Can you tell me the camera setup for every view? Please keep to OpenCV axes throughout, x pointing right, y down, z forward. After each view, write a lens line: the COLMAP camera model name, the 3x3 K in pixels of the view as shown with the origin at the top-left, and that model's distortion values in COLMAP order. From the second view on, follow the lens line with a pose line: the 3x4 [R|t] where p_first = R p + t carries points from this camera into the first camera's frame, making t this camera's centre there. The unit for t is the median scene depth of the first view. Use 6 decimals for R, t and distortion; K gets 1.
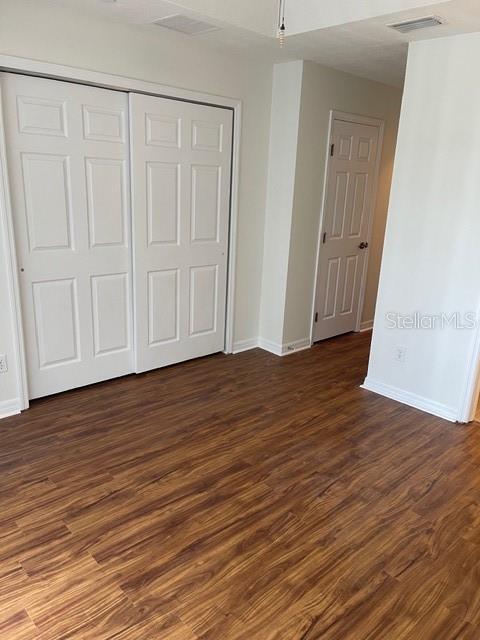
lens RADIAL K [[467.6, 0, 240.0], [0, 467.6, 320.0], [0, 0, 1]] dist [-0.001943, -0.007881]
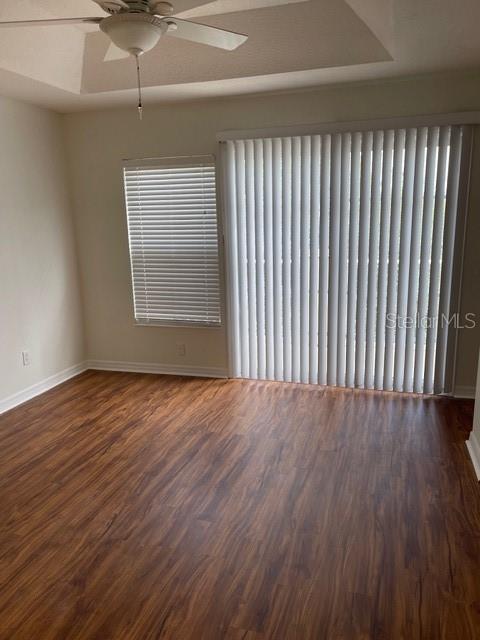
lens RADIAL K [[467.6, 0, 240.0], [0, 467.6, 320.0], [0, 0, 1]] dist [-0.001943, -0.007881]
pose [[-0.858088, 0.087406, -0.506009, 0.438114], [-0.159806, 0.891018, 0.424910, -0.497018], [0.488003, 0.445473, -0.750604, 1.794052]]
